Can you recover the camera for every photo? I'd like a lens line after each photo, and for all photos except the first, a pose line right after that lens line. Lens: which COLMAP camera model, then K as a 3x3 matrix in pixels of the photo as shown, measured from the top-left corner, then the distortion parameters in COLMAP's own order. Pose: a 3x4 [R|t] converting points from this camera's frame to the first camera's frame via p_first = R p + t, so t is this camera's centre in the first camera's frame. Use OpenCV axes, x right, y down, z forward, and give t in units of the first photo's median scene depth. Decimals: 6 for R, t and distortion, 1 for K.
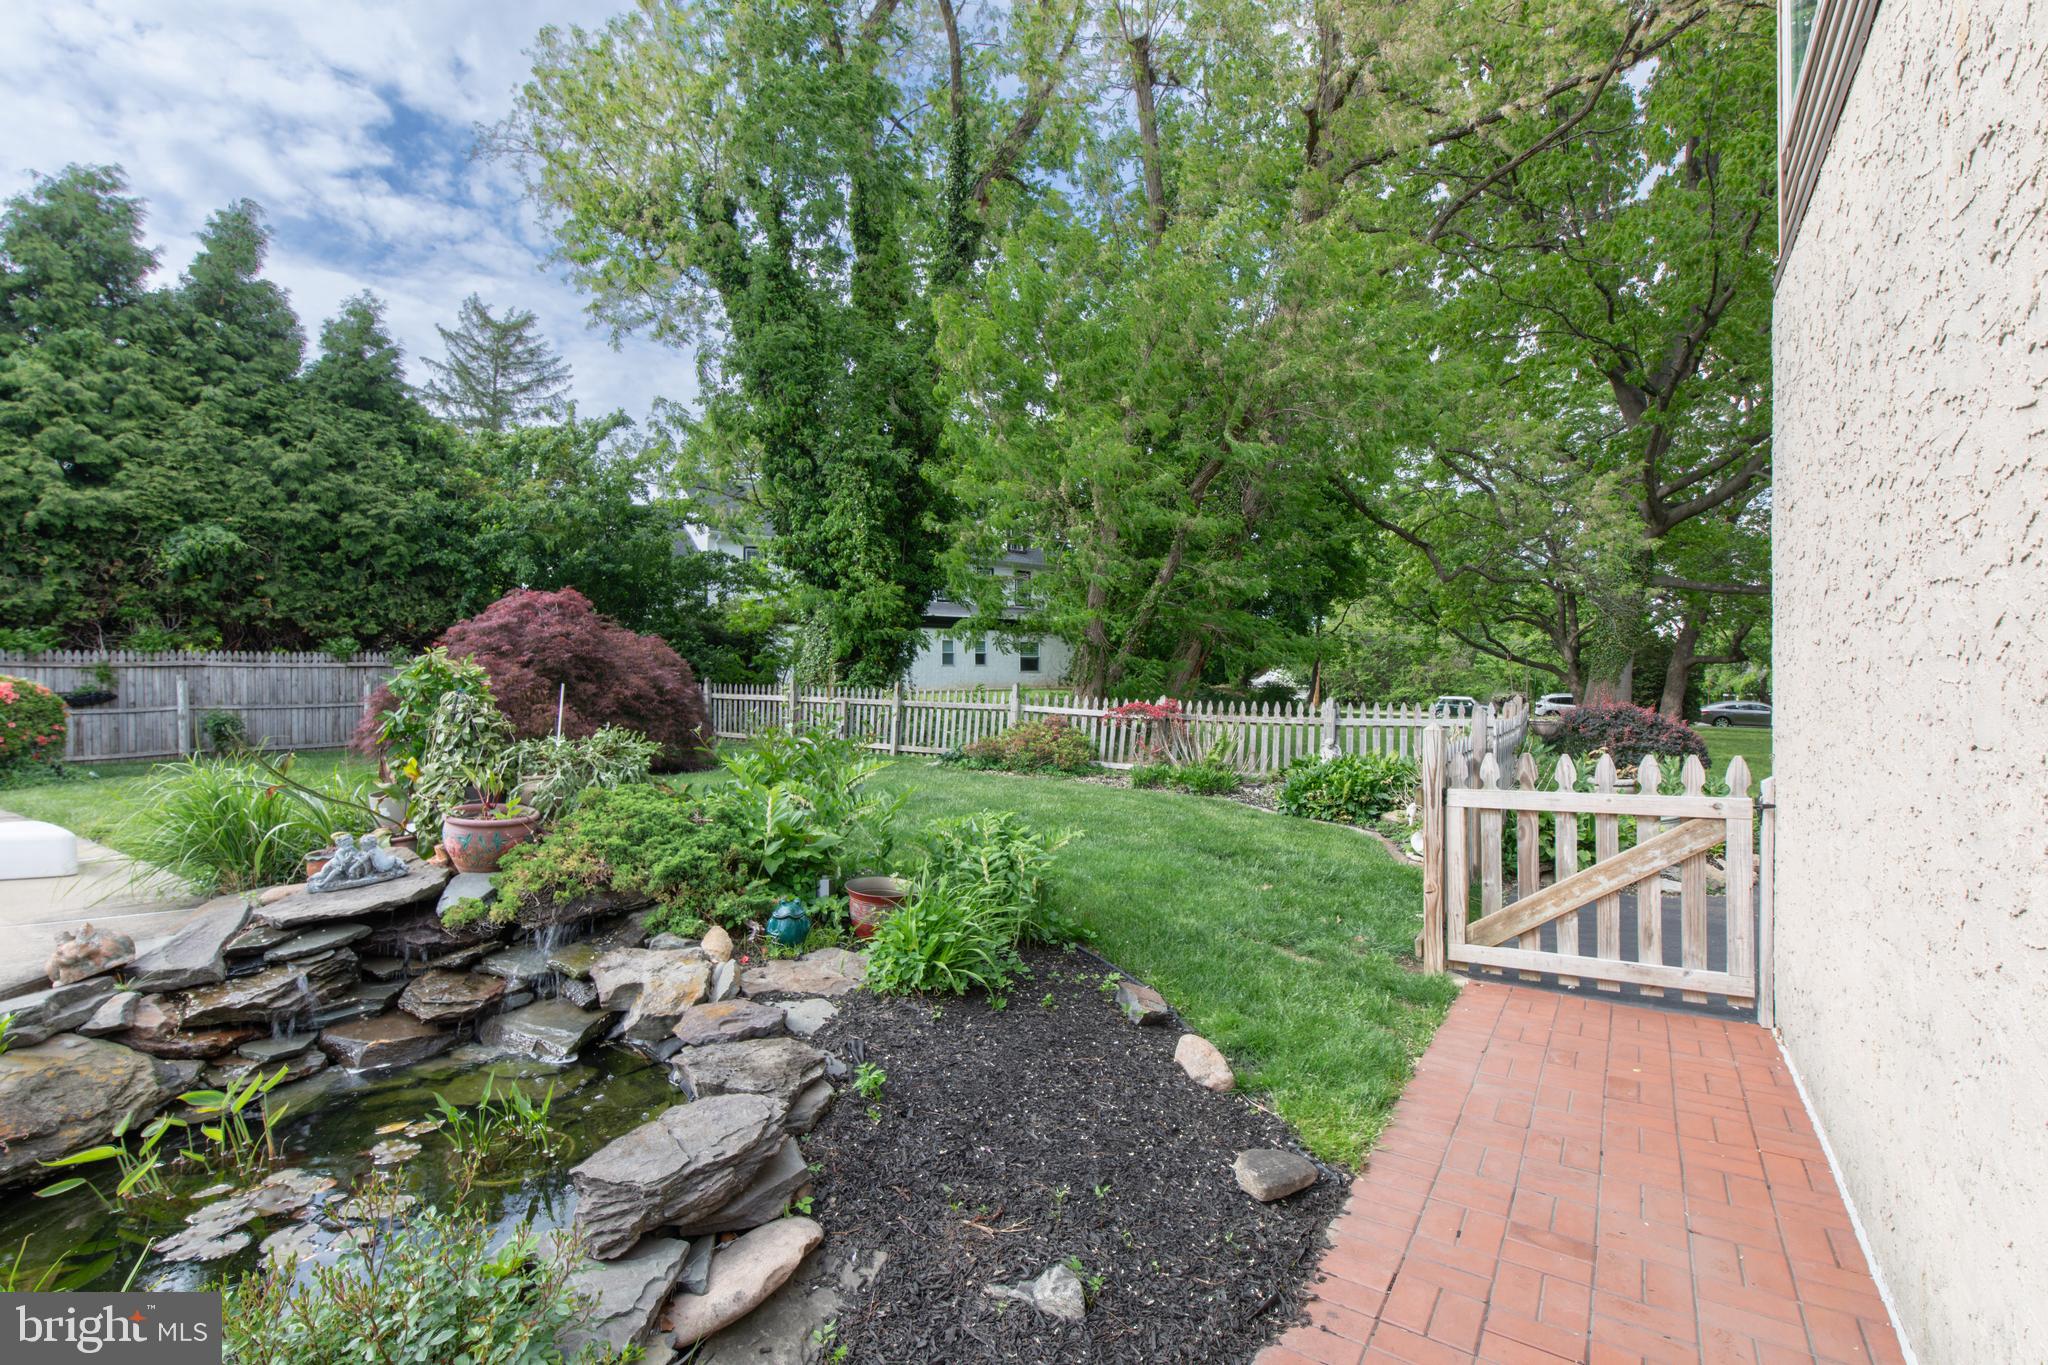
lens RADIAL K [[887.1, 0, 1021.8], [0, 887.1, 694.2], [0, 0, 1]] dist [0.008922, 0.000277]
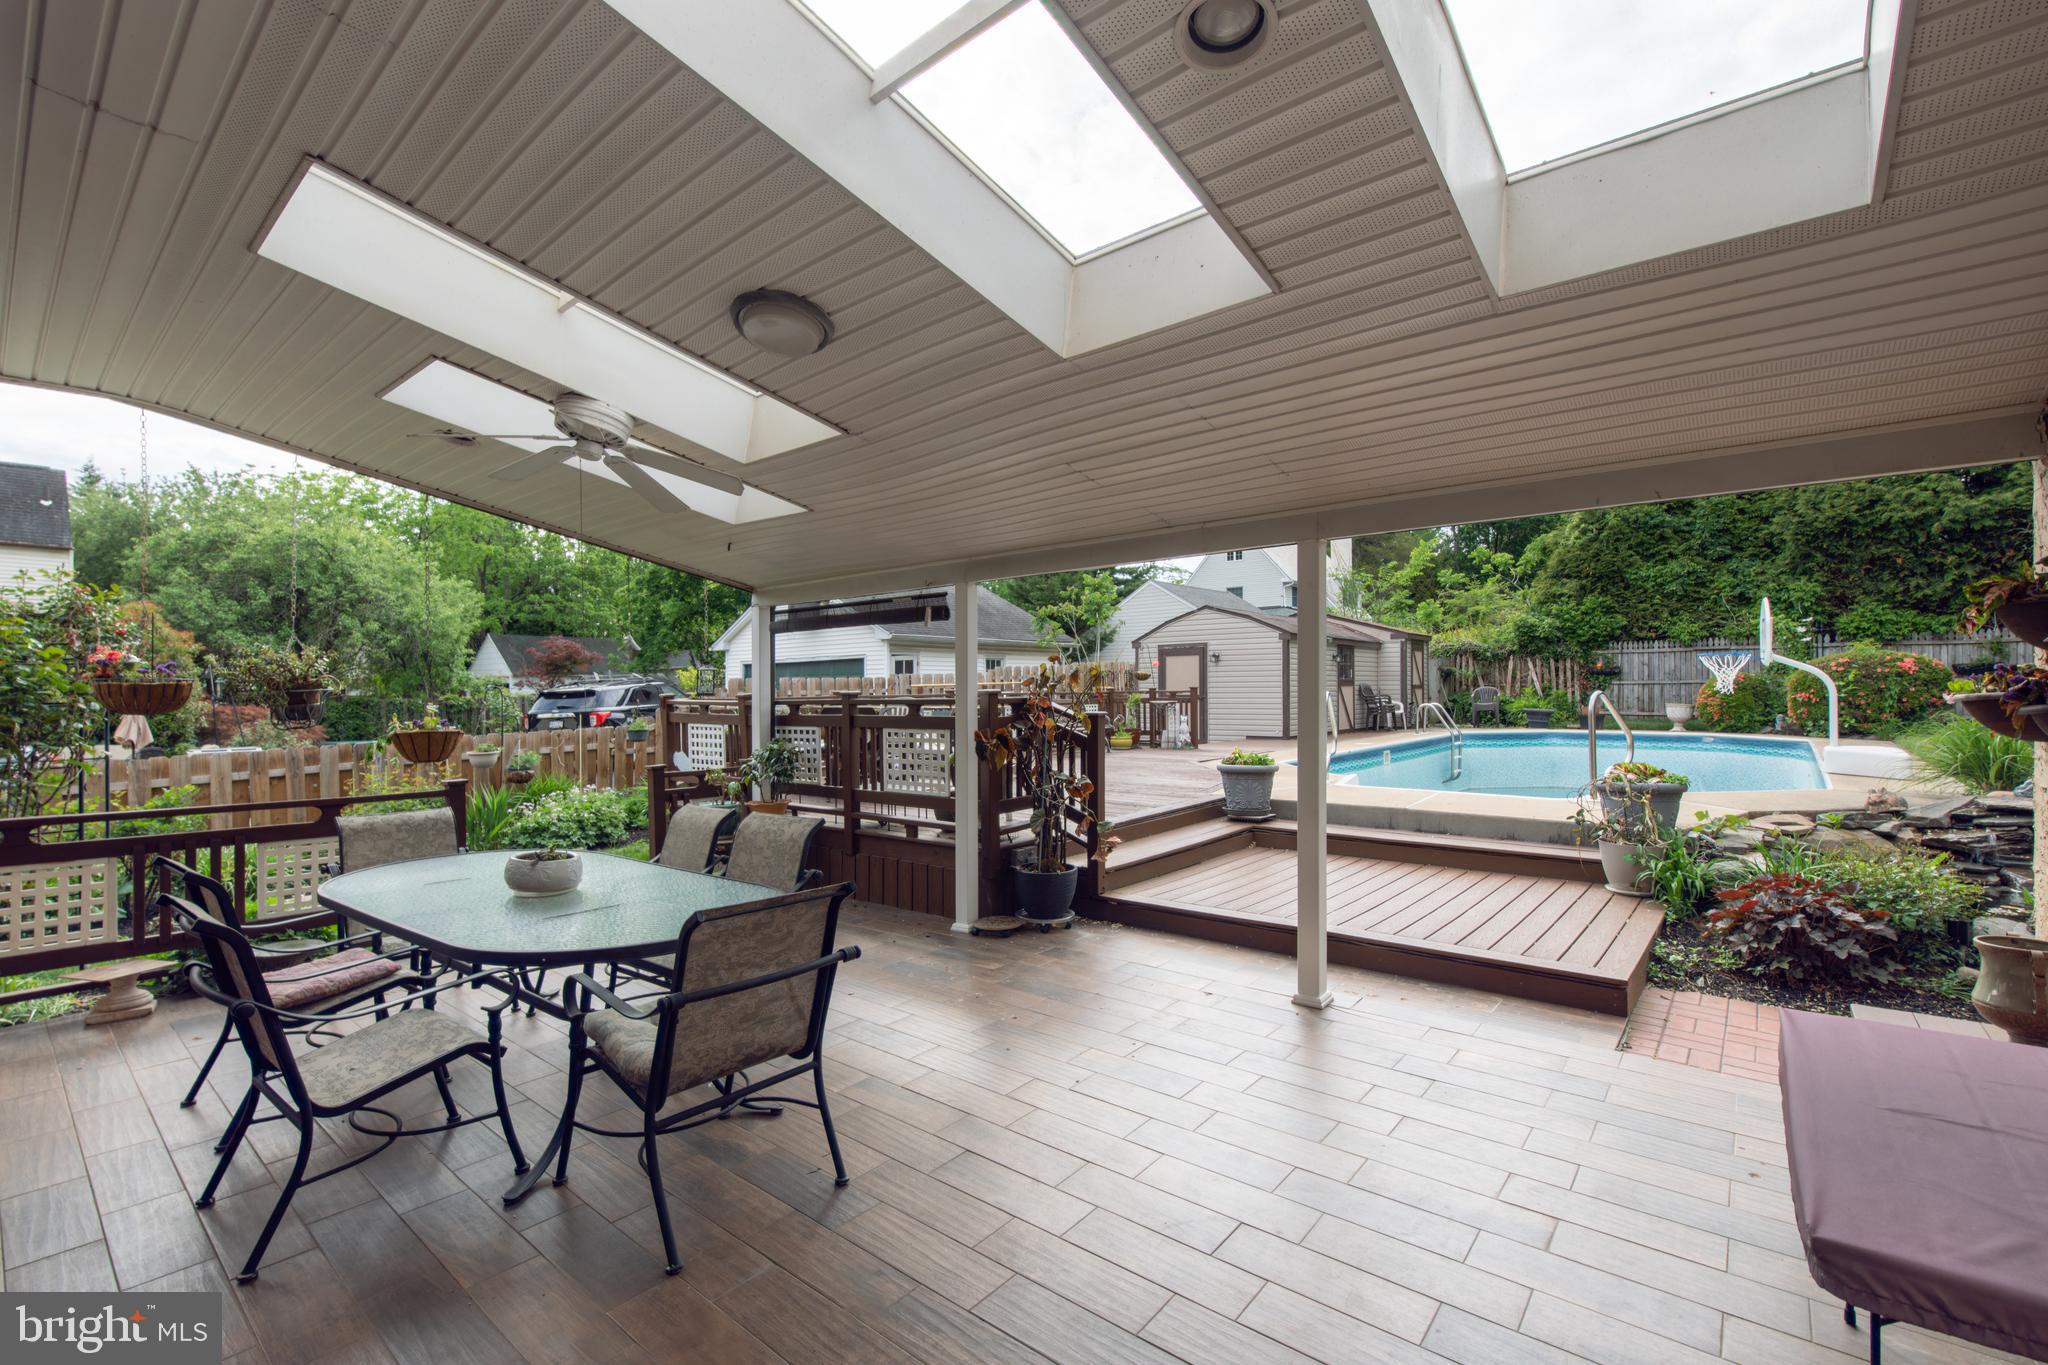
lens RADIAL K [[887.1, 0, 1021.3], [0, 887.1, 685.9], [0, 0, 1]] dist [0.008922, 0.000277]
pose [[-0.087868, 0.017065, -0.995986, 1.140021], [0.011408, 0.999805, 0.016124, -0.026582], [0.996067, -0.009945, -0.088045, -0.758430]]
